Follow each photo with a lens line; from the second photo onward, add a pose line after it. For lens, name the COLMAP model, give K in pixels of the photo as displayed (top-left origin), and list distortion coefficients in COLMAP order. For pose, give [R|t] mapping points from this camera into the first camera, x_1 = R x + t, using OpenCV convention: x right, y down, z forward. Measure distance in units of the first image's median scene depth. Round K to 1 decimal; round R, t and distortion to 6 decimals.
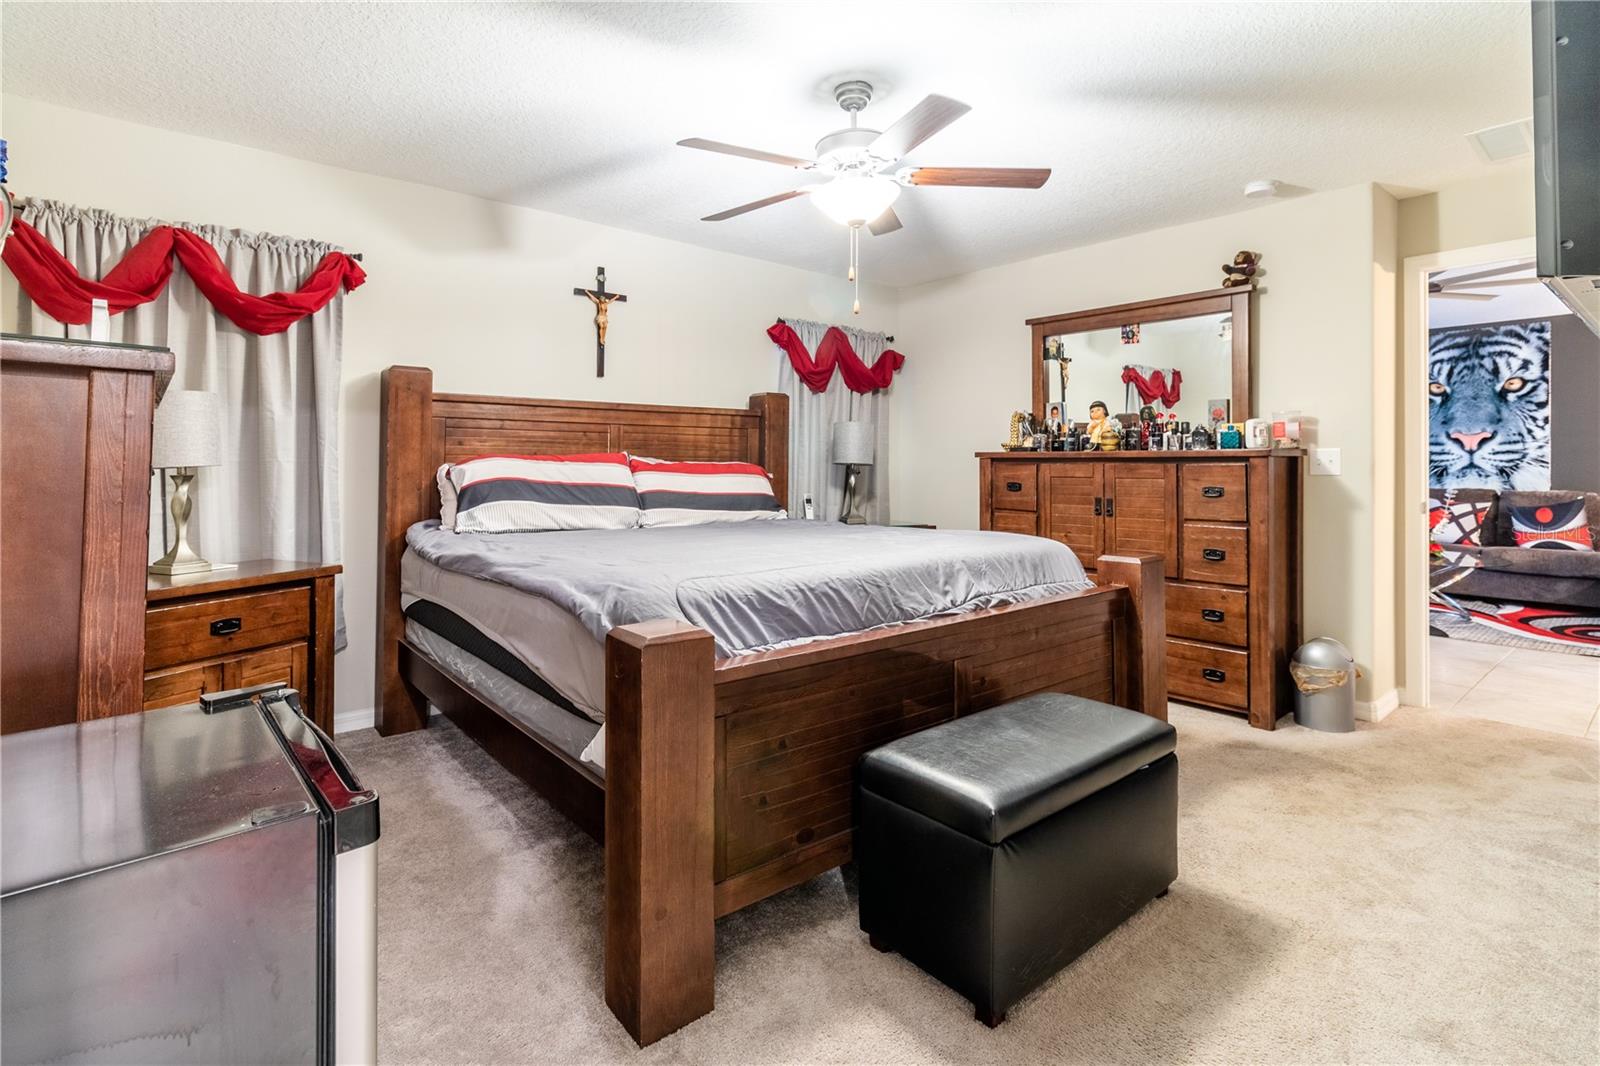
lens RADIAL K [[769.0, 0, 800.0], [0, 769.0, 463.2], [0, 0, 1]] dist [-0.000786, -0.000329]
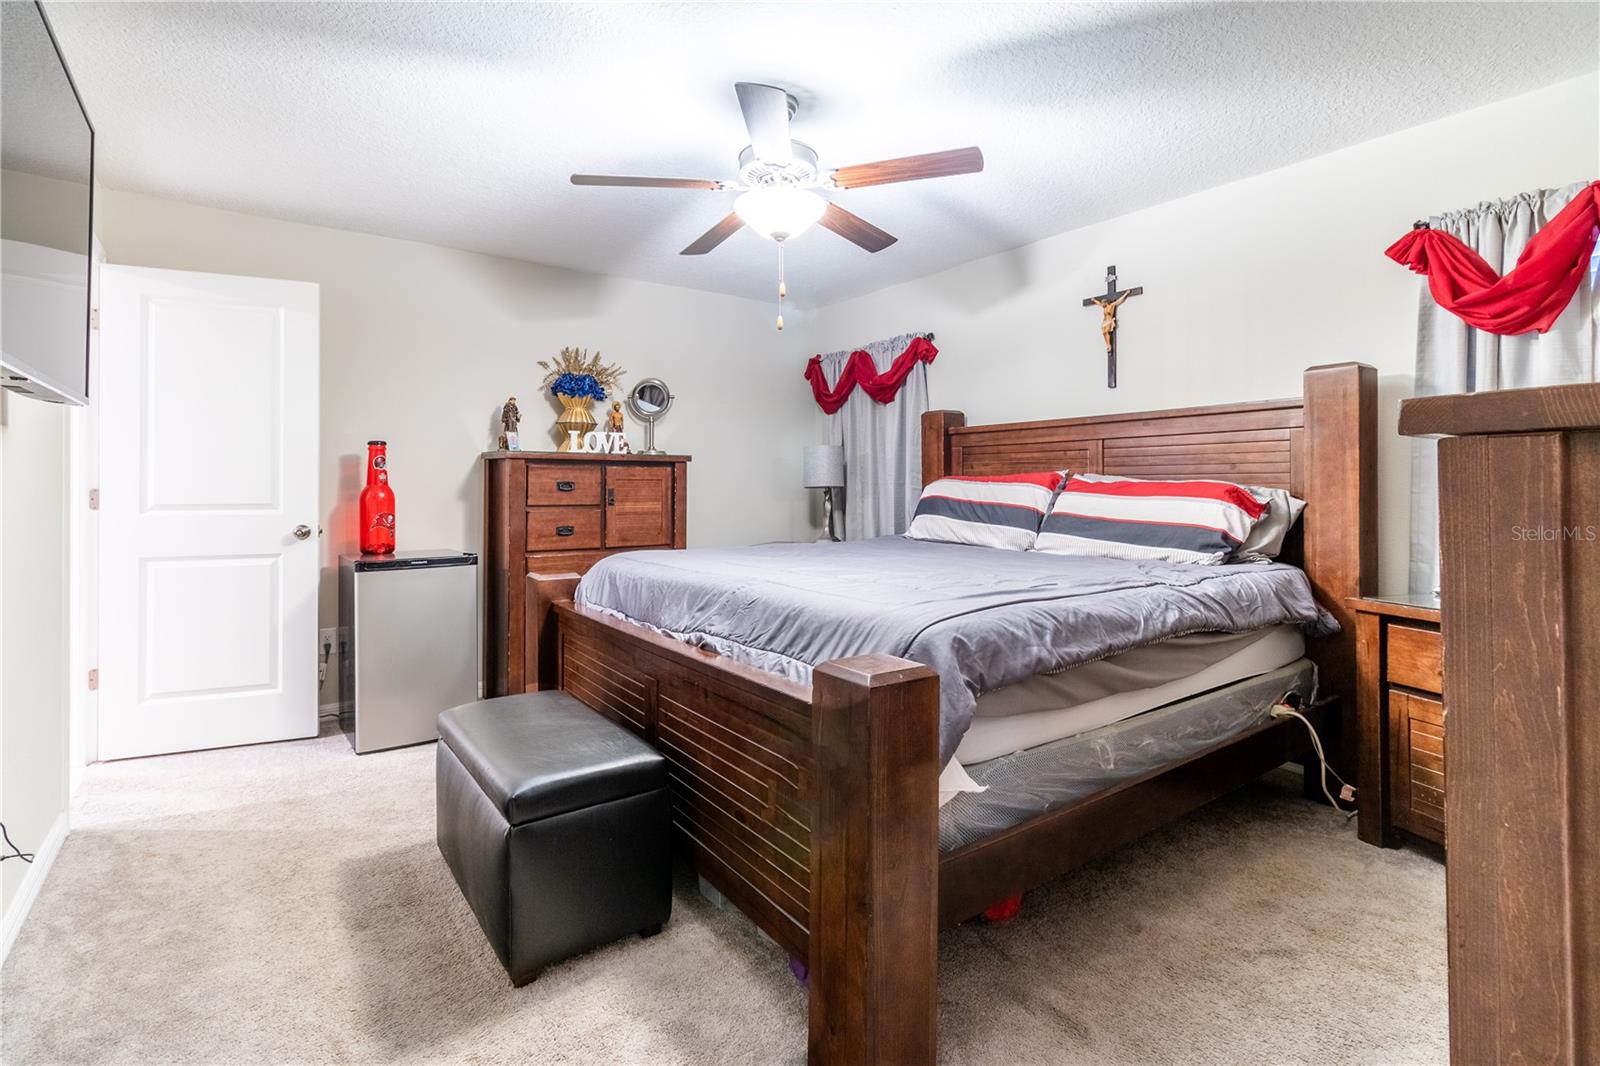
lens RADIAL K [[778.1, 0, 796.7], [0, 778.1, 480.1], [0, 0, 1]] dist [0.001576, -0.000130]
pose [[-0.086272, -0.005359, -0.996257, 0.783487], [0.010286, 0.999927, -0.006269, -0.000941], [0.996218, -0.010788, -0.086211, 0.806379]]
